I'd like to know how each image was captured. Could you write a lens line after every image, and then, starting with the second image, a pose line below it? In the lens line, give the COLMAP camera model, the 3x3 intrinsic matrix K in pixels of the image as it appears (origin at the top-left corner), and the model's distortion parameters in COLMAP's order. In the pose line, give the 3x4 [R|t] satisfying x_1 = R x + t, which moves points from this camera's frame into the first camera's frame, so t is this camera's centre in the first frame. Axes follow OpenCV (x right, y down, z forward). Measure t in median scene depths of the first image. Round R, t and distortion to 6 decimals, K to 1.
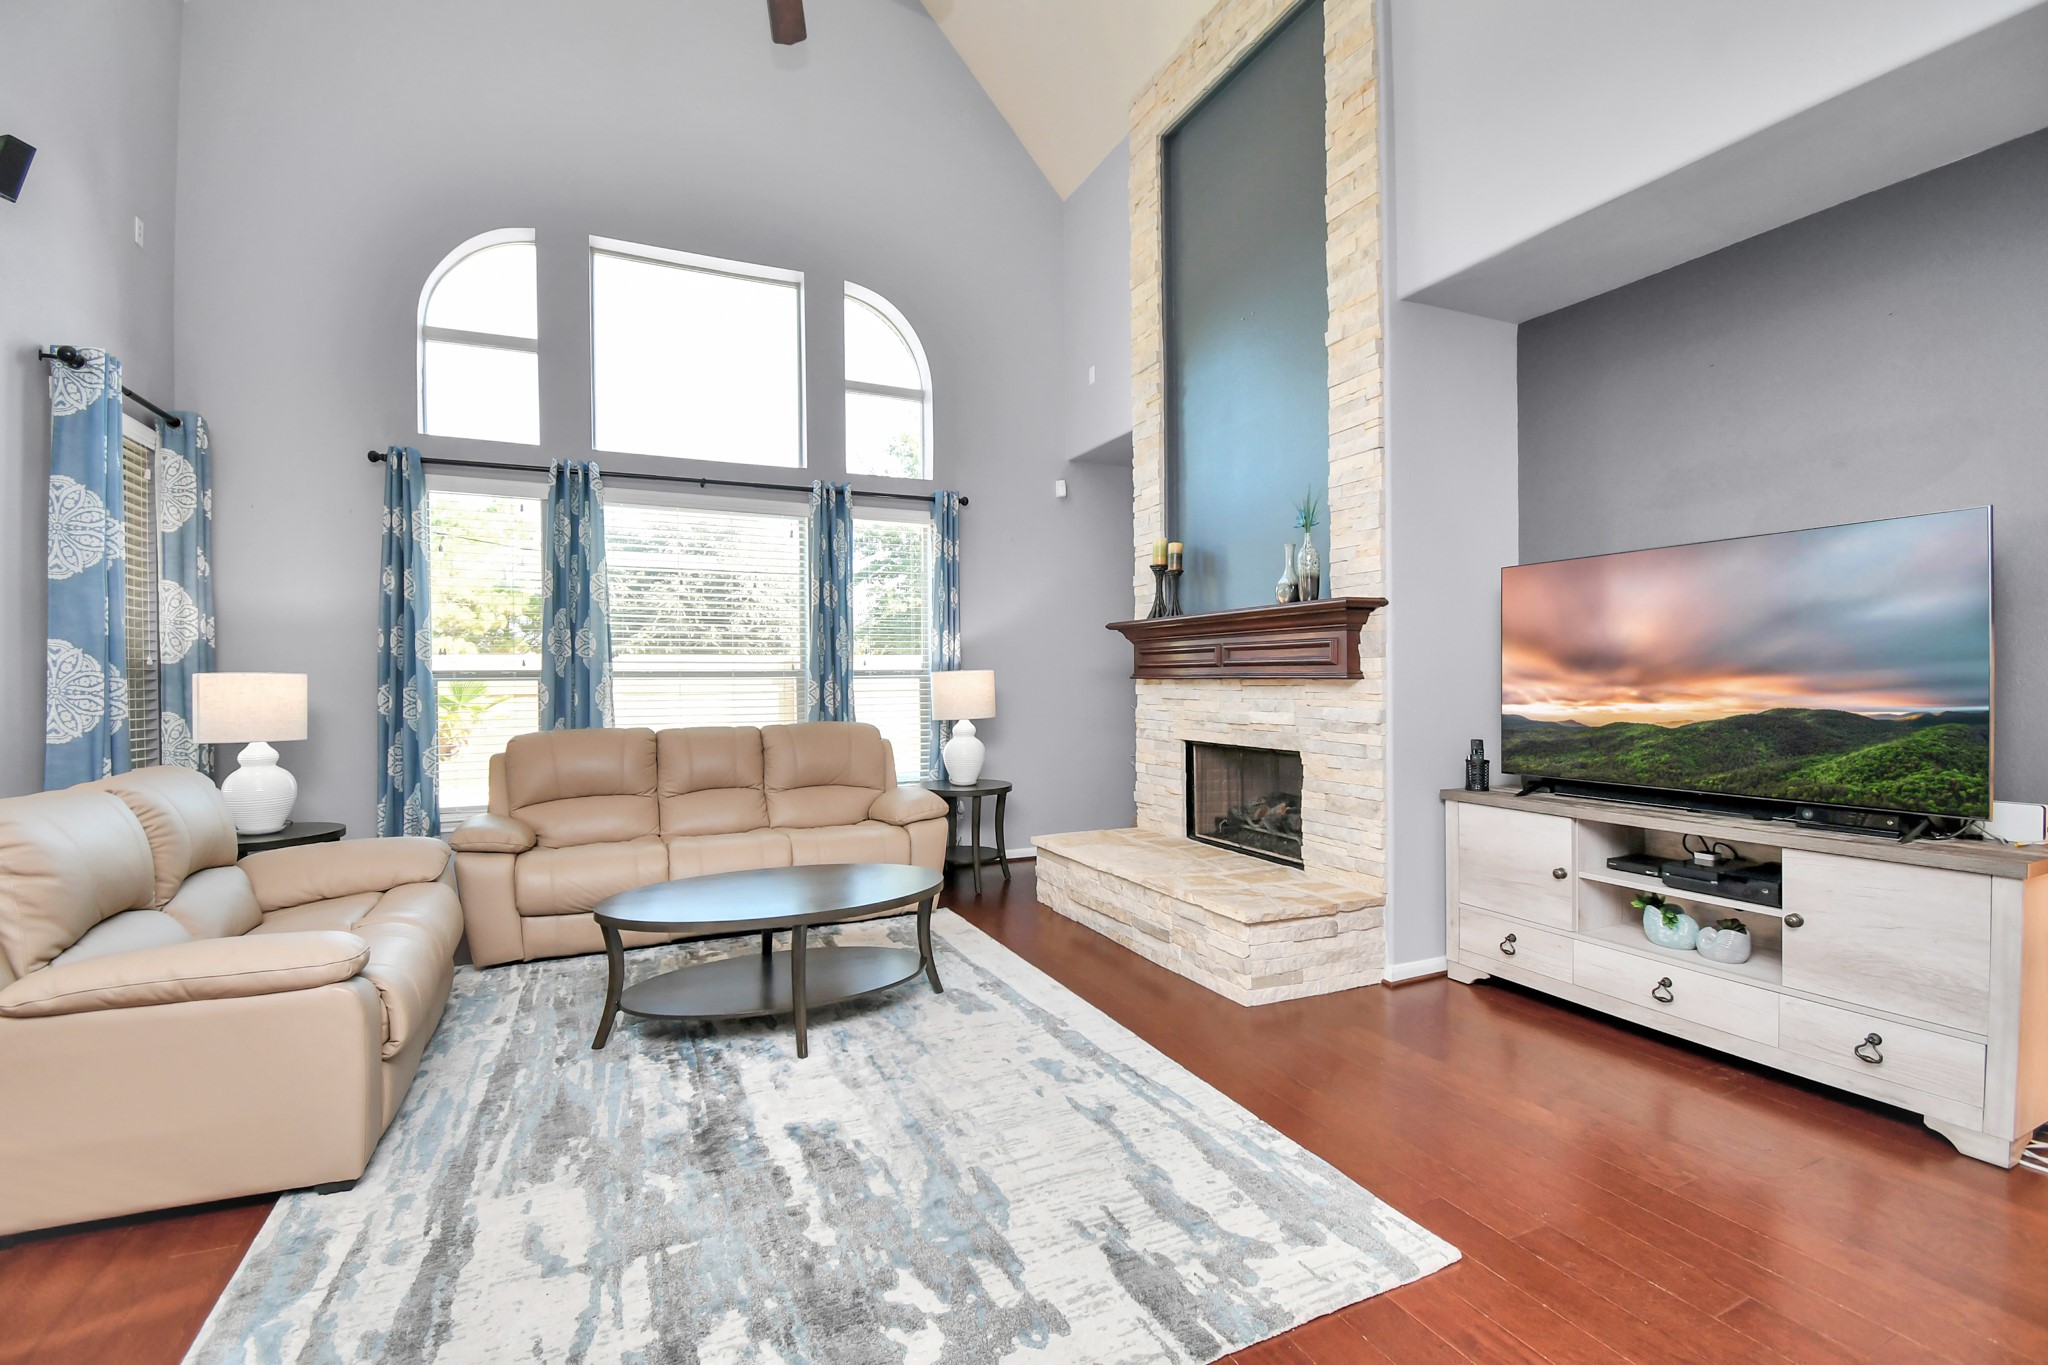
lens RADIAL K [[949.5, 0, 1024.0], [0, 949.5, 682.5], [0, 0, 1]] dist [0.000256, -0.000136]
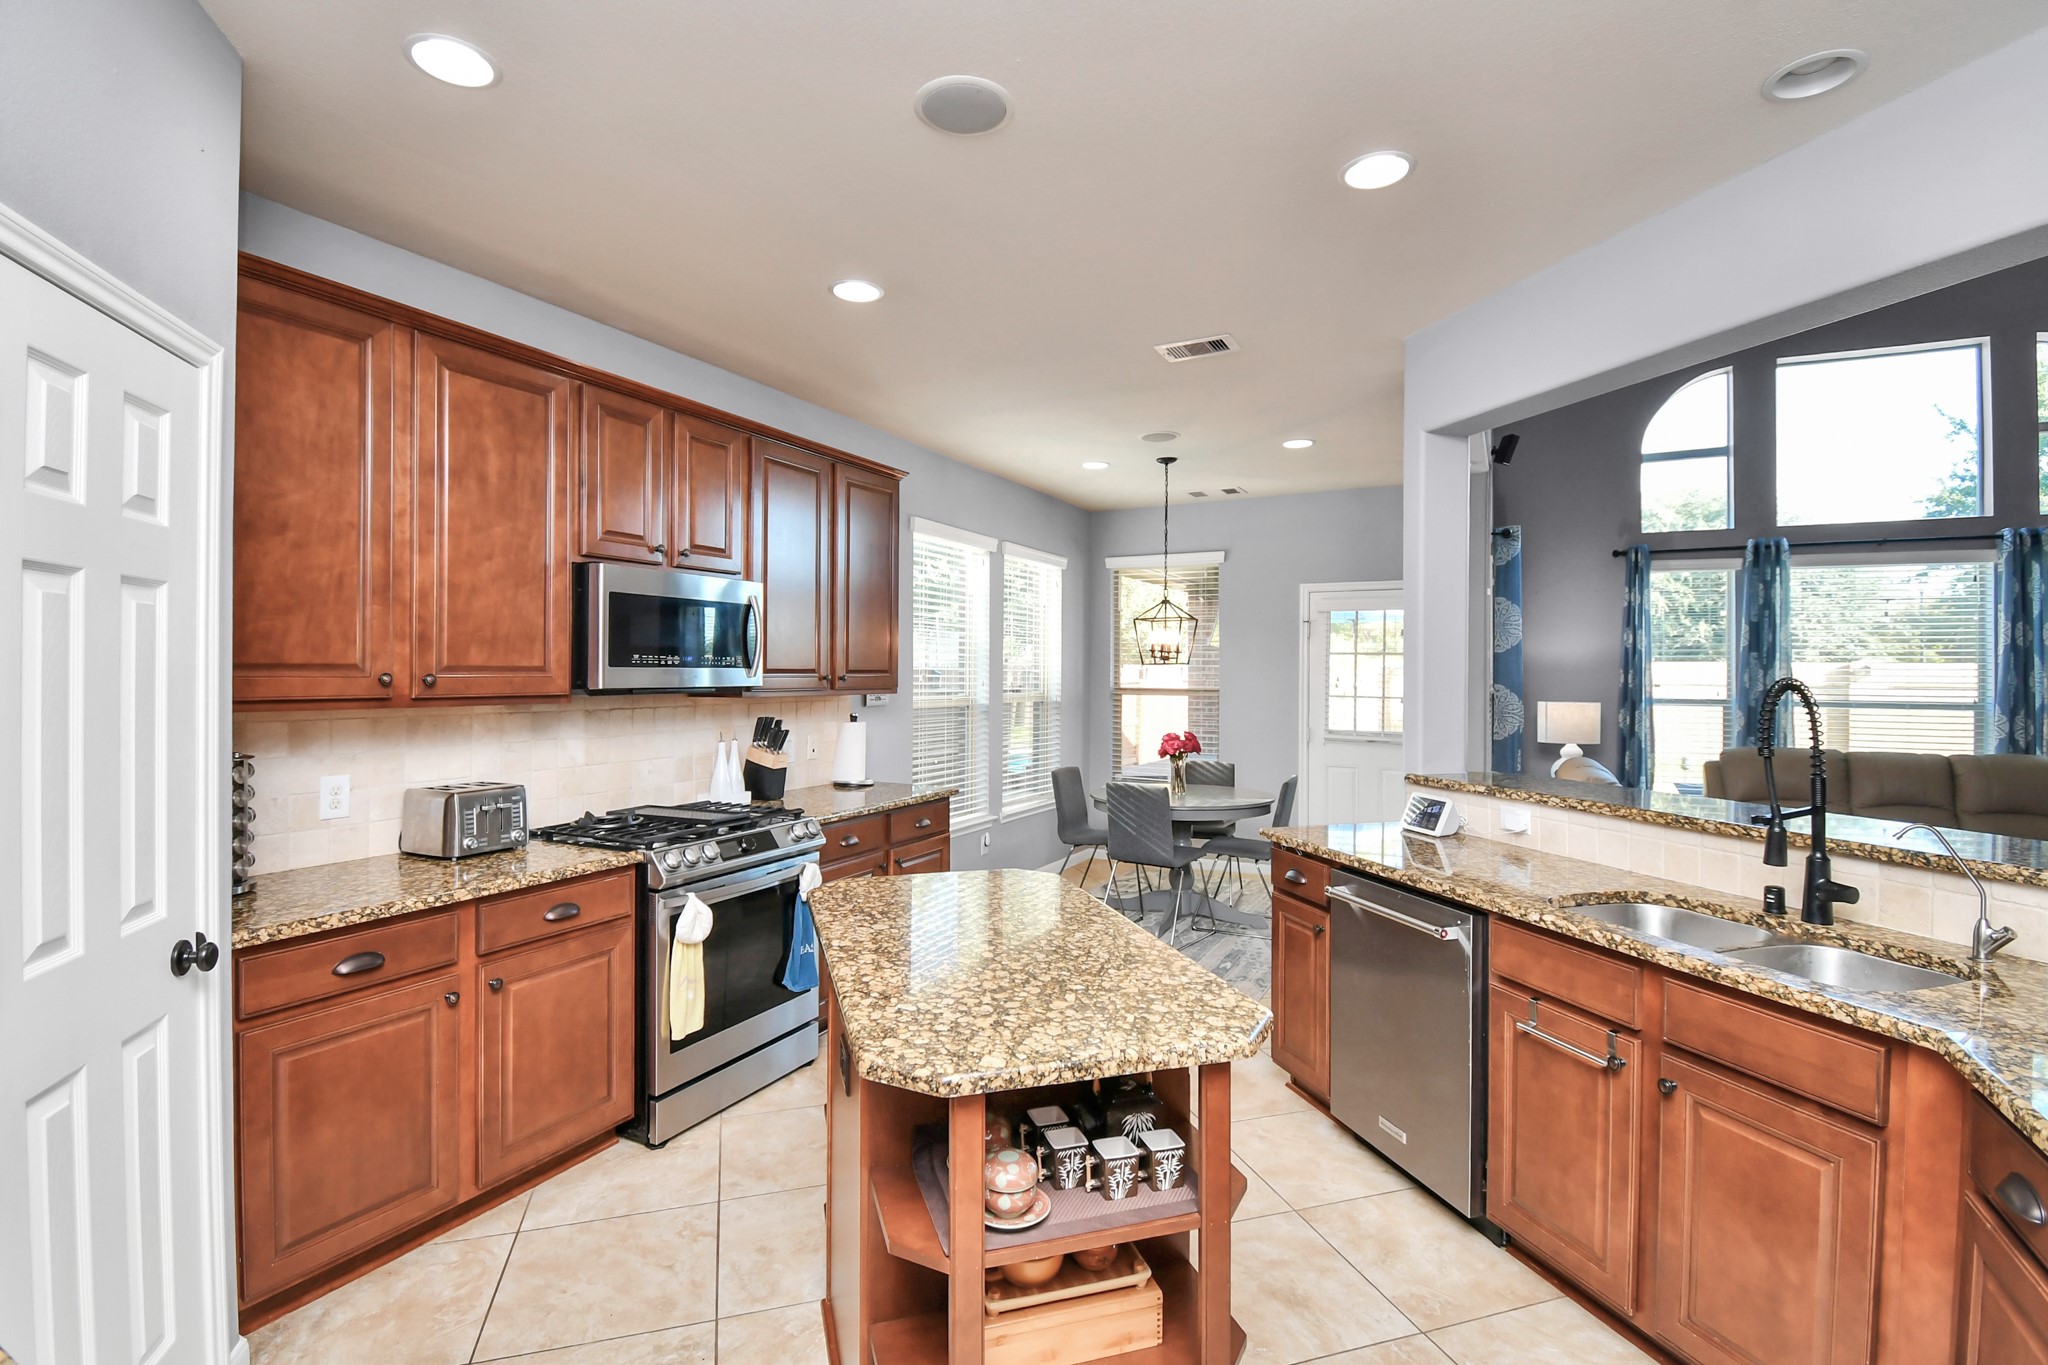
lens RADIAL K [[949.5, 0, 1024.0], [0, 949.5, 682.5], [0, 0, 1]] dist [0.000256, -0.000136]
pose [[0.670004, 0.018536, -0.742126, -0.234781], [-0.026245, 0.999655, 0.001274, -0.016894], [0.741894, 0.018623, 0.670259, -0.755034]]
